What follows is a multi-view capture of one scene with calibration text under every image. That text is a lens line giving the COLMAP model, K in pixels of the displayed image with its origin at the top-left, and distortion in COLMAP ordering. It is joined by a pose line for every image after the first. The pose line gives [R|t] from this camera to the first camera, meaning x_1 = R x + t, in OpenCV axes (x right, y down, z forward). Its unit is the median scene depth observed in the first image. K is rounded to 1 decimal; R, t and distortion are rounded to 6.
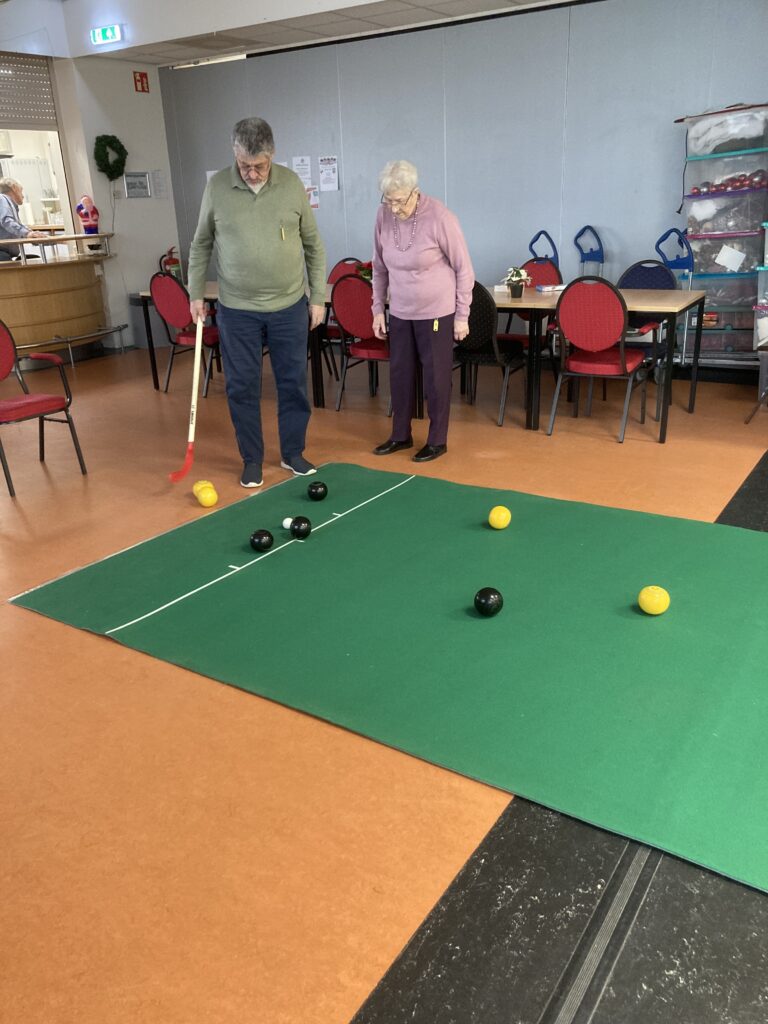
lens RADIAL K [[851.2, 0, 383.9], [0, 851.2, 514.4], [0, 0, 1]] dist [-0.007499, 0.011639]
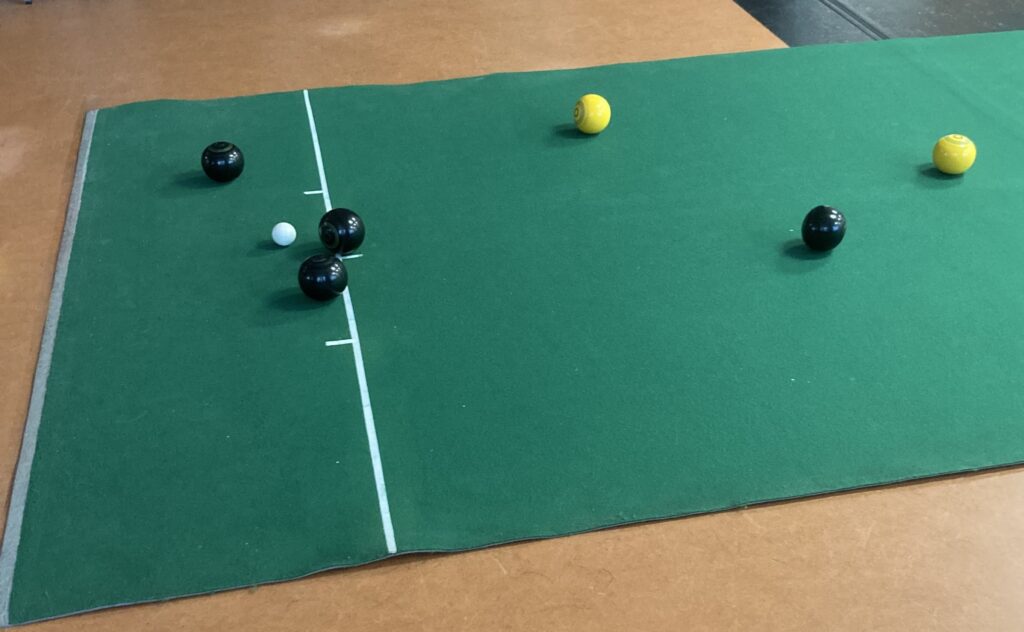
lens RADIAL K [[1280.5, 0, 512.2], [0, 1280.5, 316.6], [0, 0, 1]] dist [0.134071, 0.000000]
pose [[0.662525, -0.347670, 0.663465, -0.296272], [0.230660, 0.937408, 0.260889, -0.059706], [-0.712640, -0.019811, 0.701250, 0.206668]]
